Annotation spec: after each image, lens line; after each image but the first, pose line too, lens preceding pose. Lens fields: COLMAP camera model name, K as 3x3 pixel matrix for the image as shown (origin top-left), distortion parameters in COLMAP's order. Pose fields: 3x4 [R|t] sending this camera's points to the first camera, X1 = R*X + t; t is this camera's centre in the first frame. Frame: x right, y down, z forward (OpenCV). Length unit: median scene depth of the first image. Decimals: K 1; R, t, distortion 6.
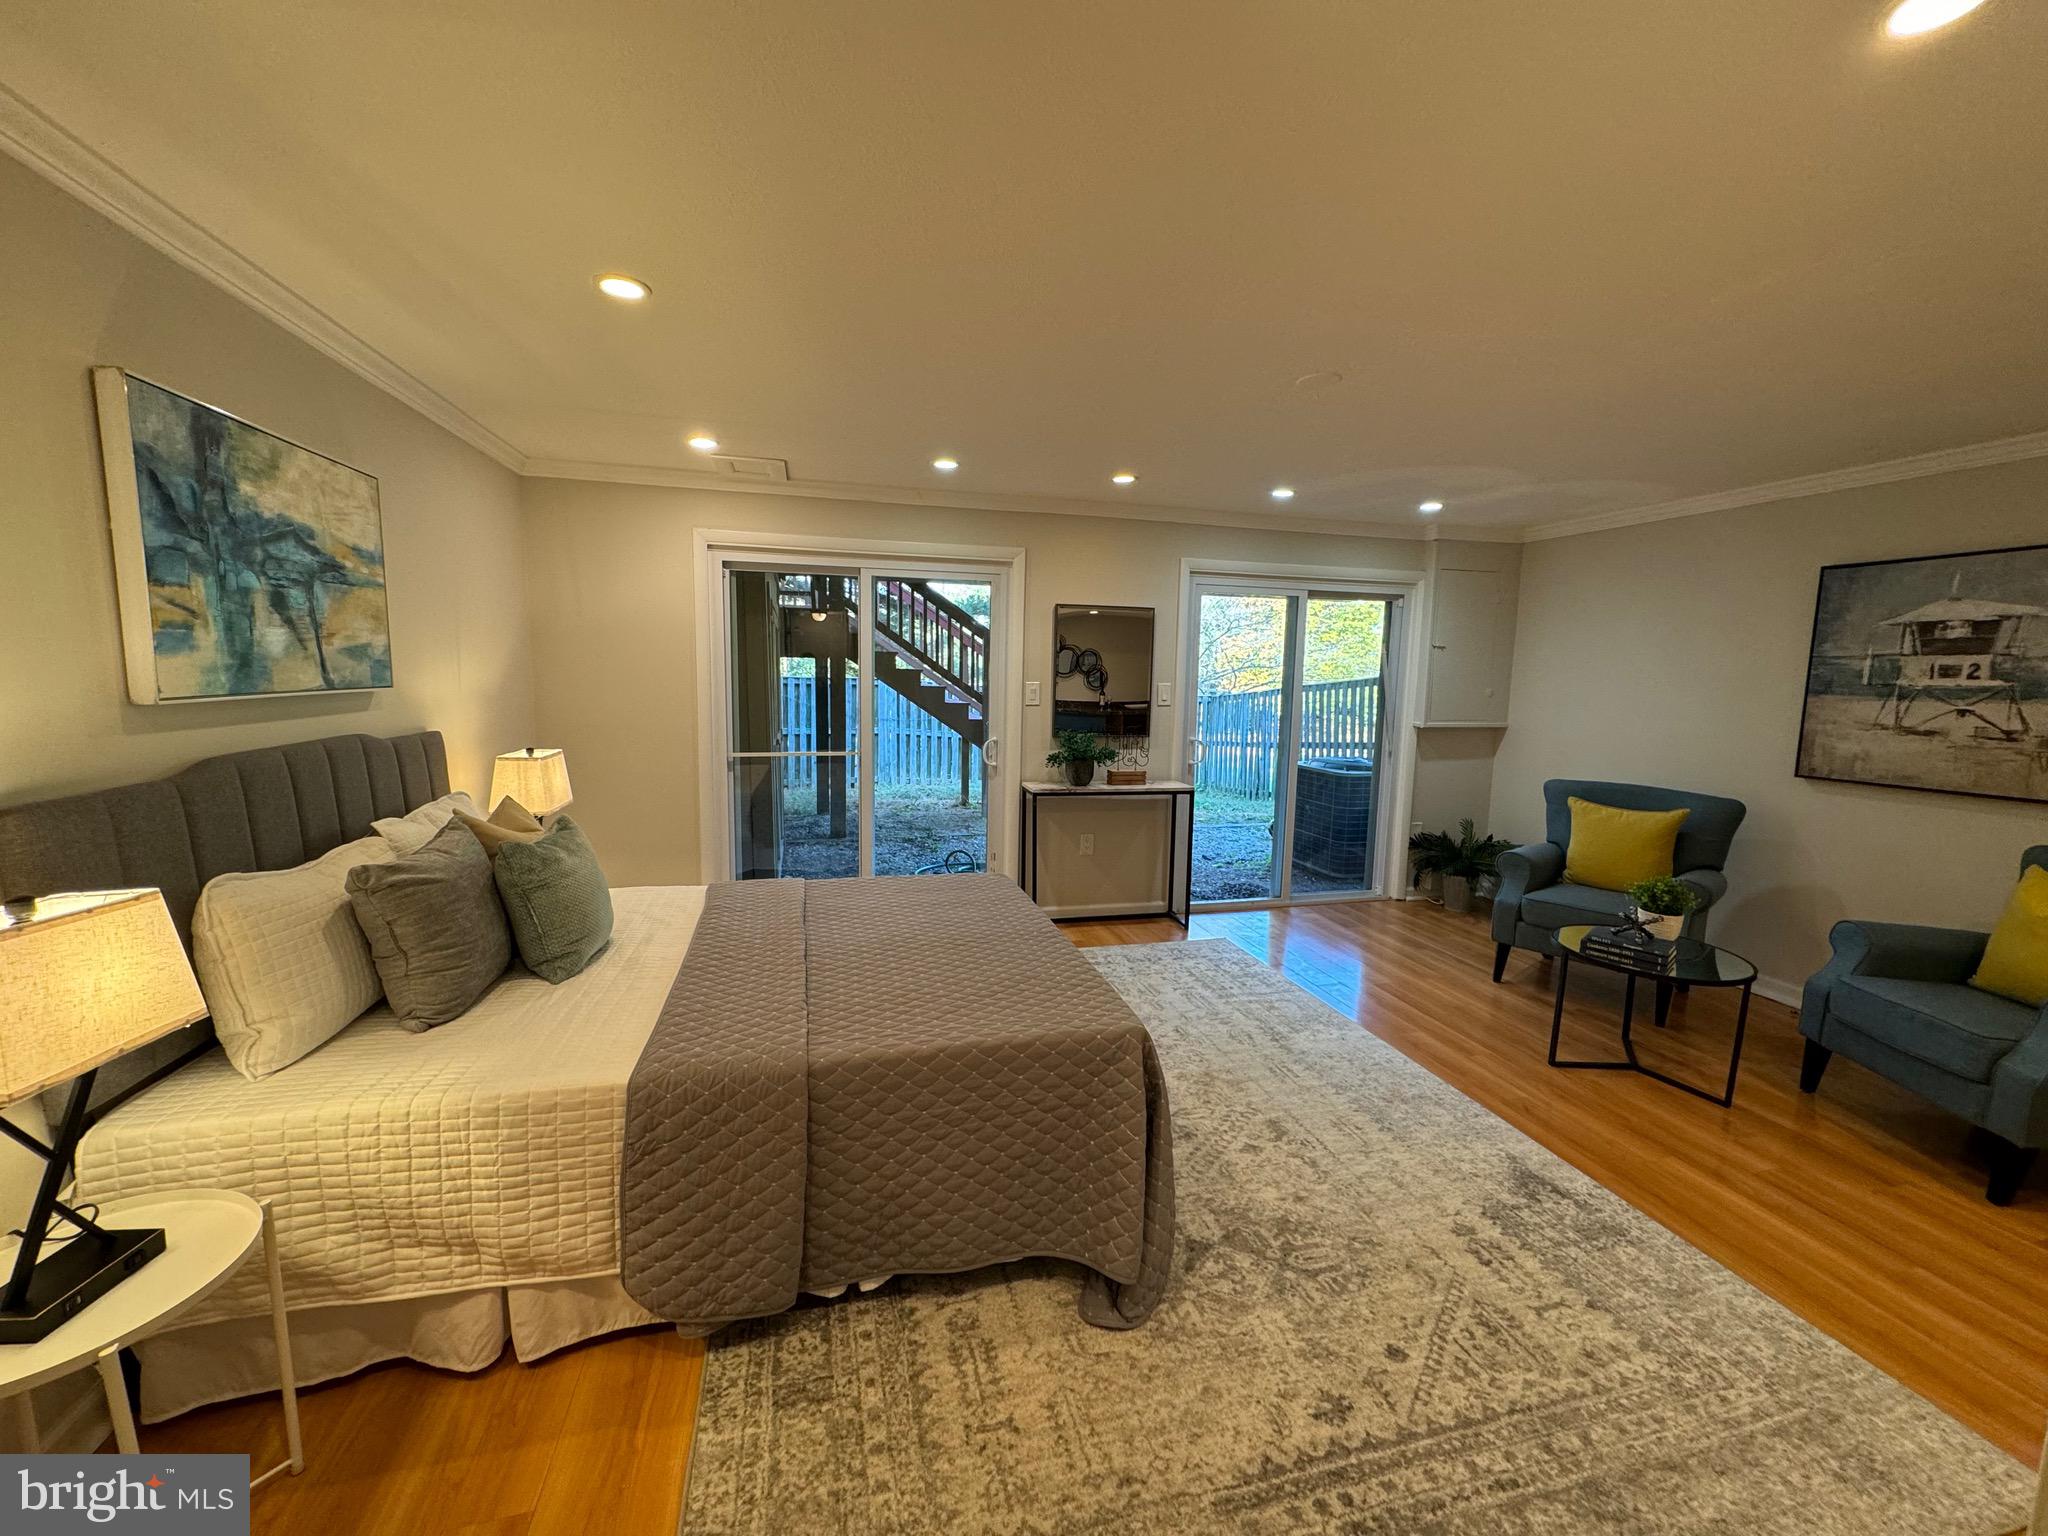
lens RADIAL K [[812.7, 0, 1024.7], [0, 812.7, 767.5], [0, 0, 1]] dist [-0.000476, 0.000522]
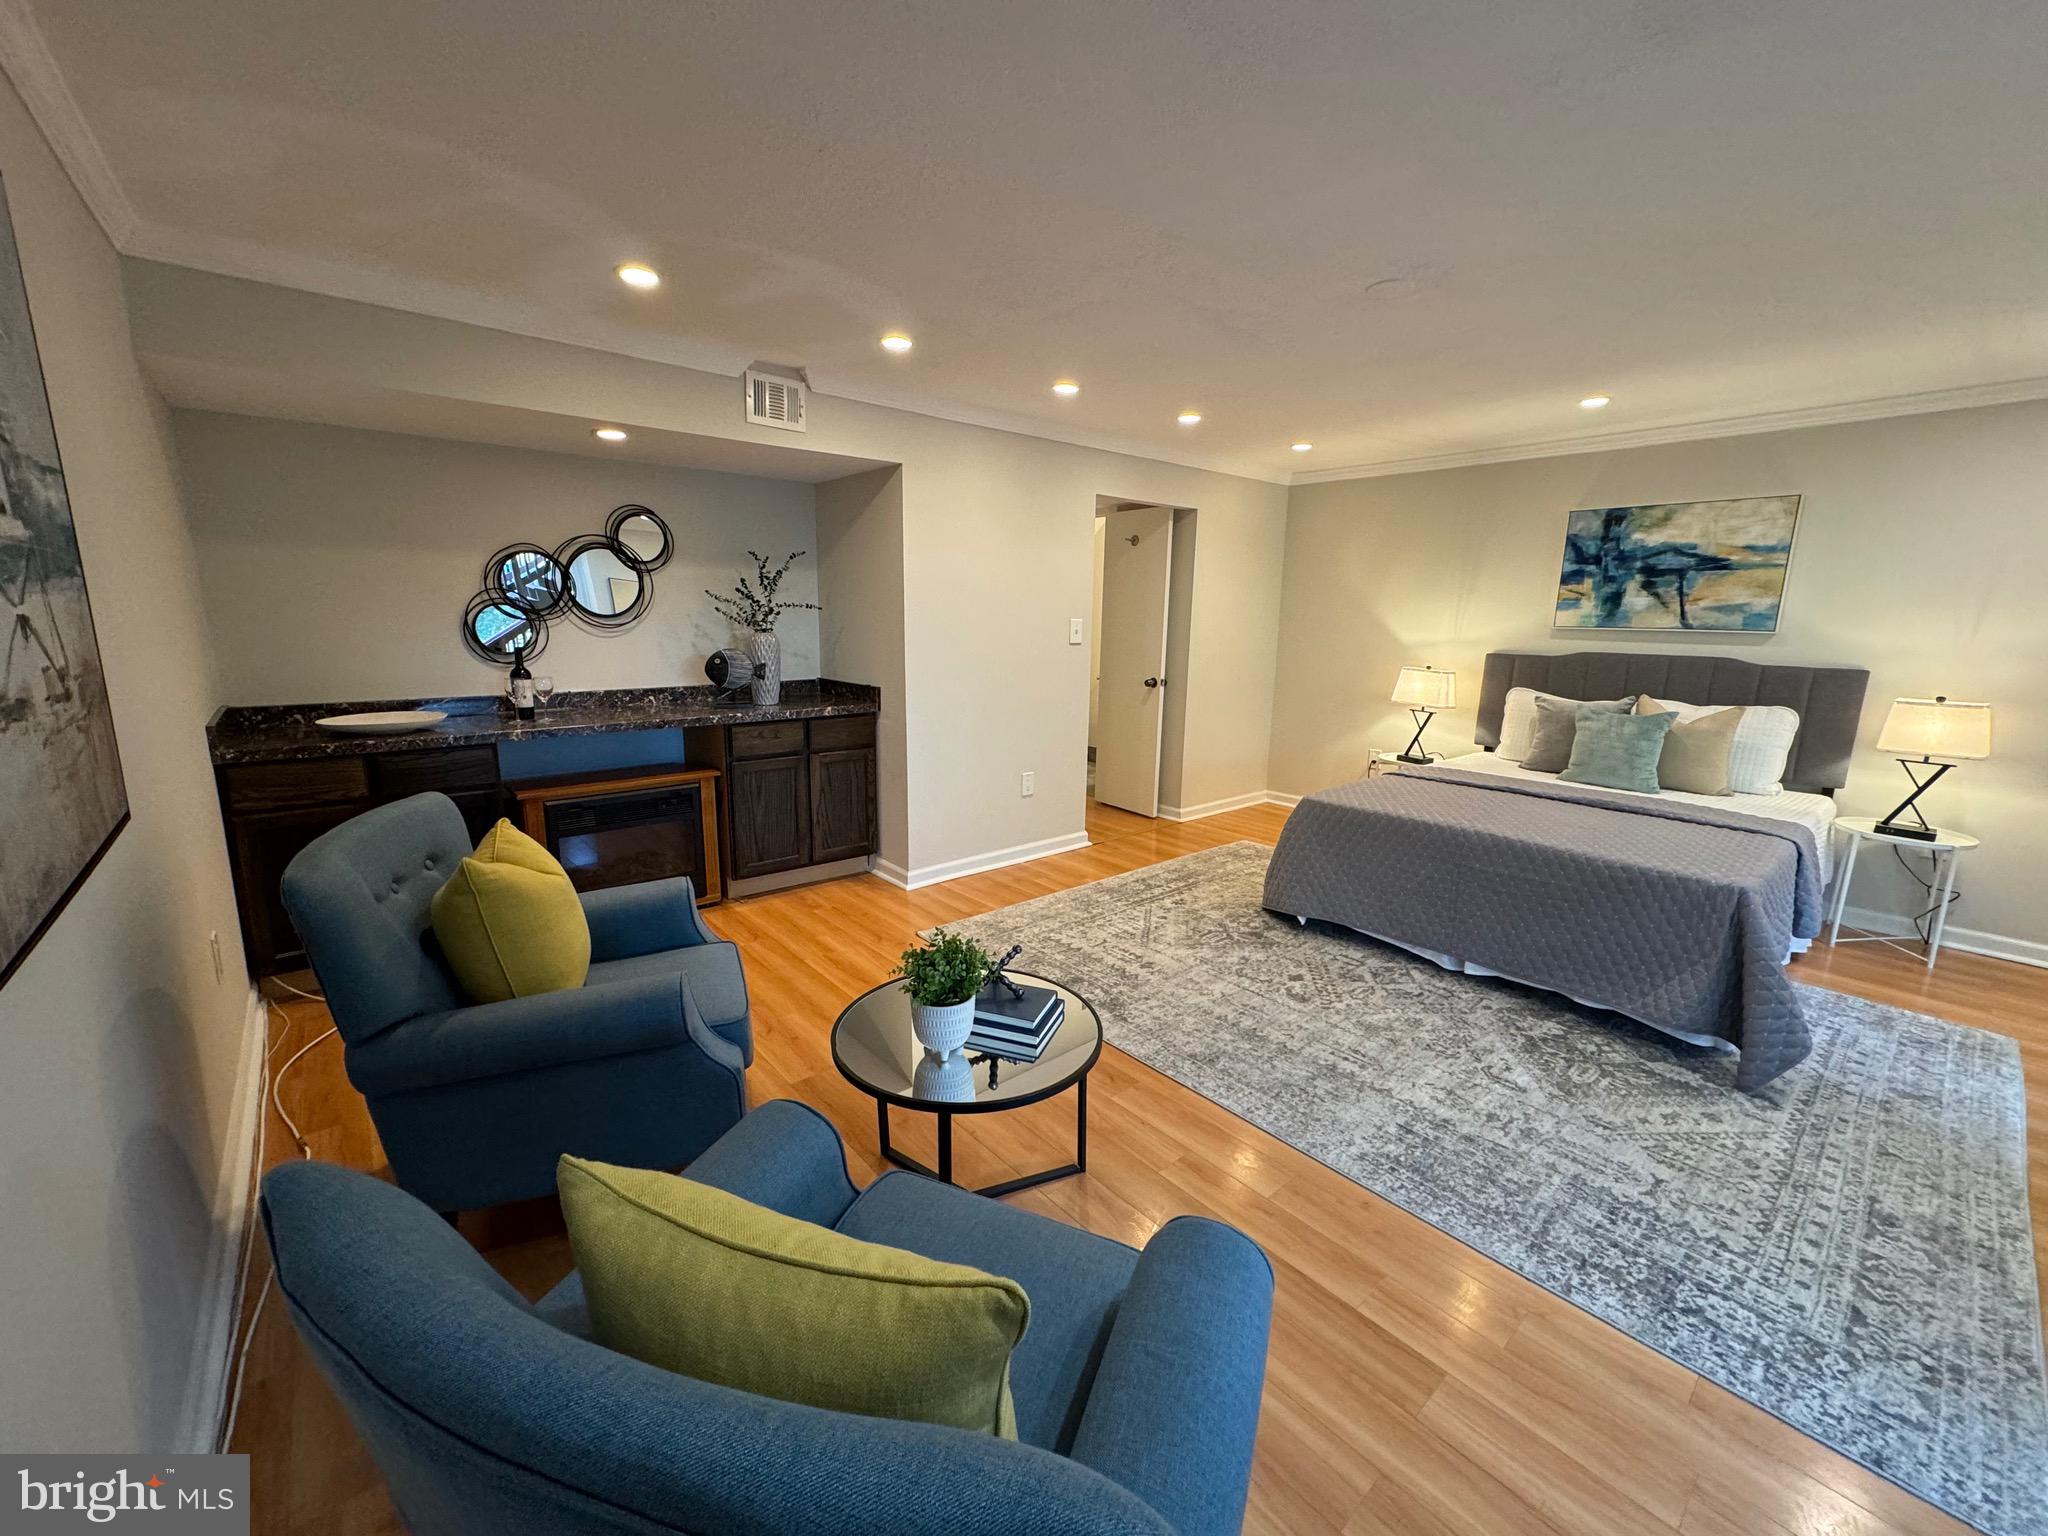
lens RADIAL K [[812.7, 0, 1024.7], [0, 812.7, 767.5], [0, 0, 1]] dist [-0.000476, 0.000522]
pose [[-0.898580, 0.048503, -0.436121, 0.998180], [-0.087588, 0.954047, 0.286570, -0.143452], [0.429980, 0.295705, -0.853039, 1.500507]]
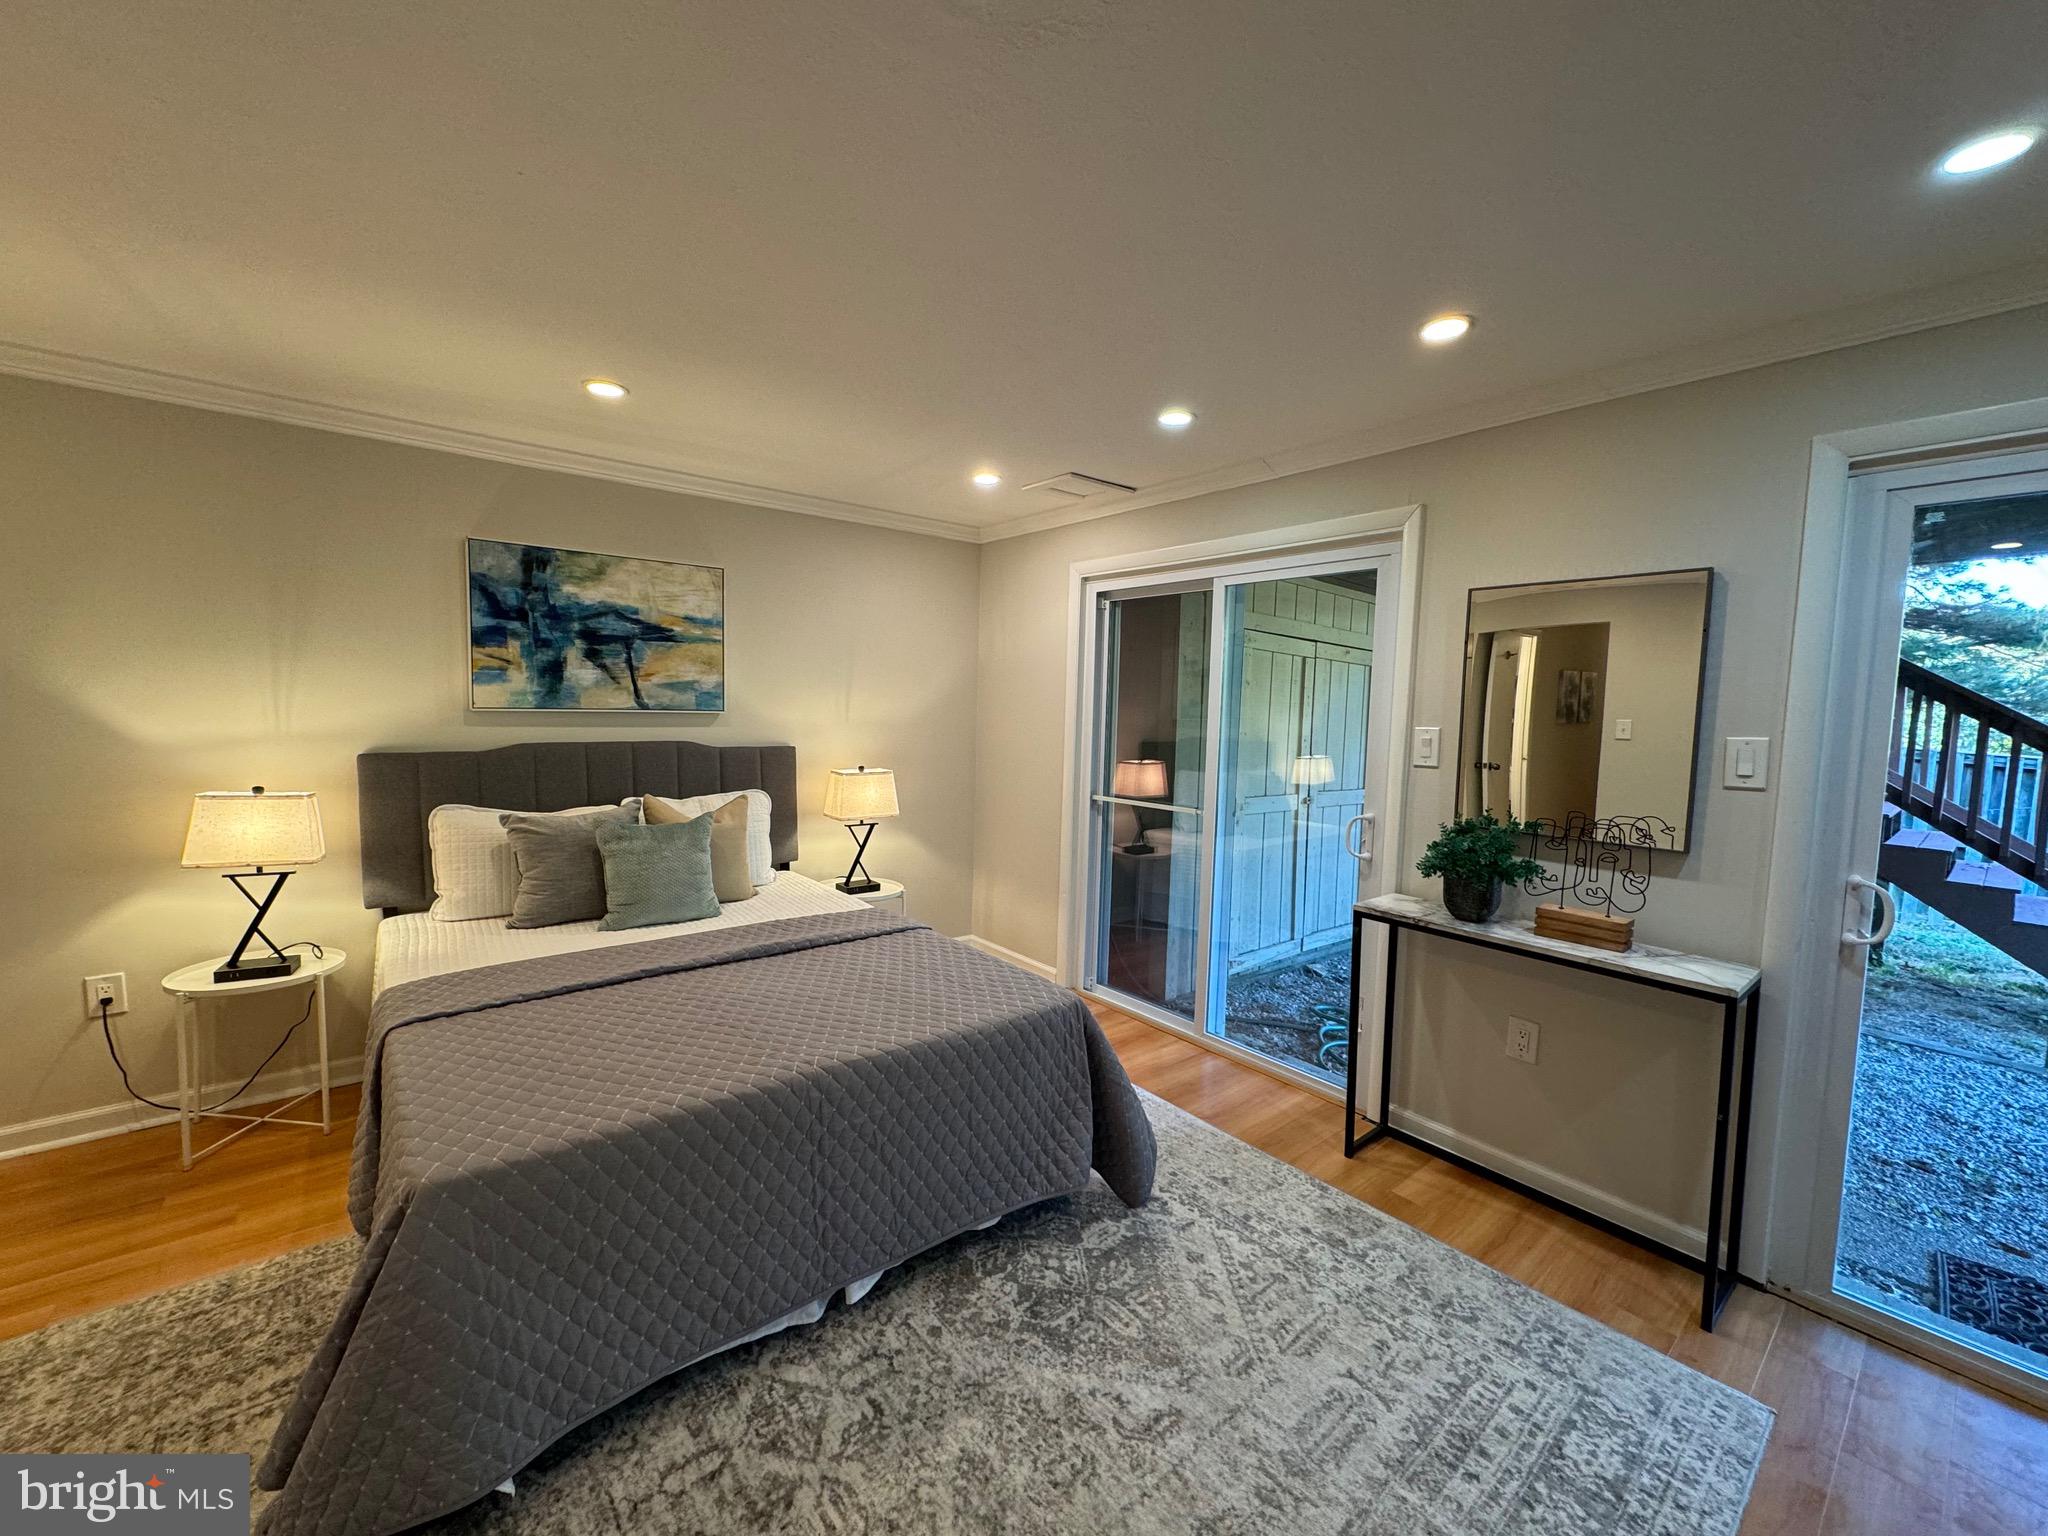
lens RADIAL K [[812.7, 0, 1024.7], [0, 812.7, 767.5], [0, 0, 1]] dist [-0.000476, 0.000522]
pose [[0.419103, 0.061389, -0.905861, 0.635149], [-0.126365, 0.991945, 0.008760, -0.067558], [0.899102, 0.110798, 0.423485, 0.742657]]
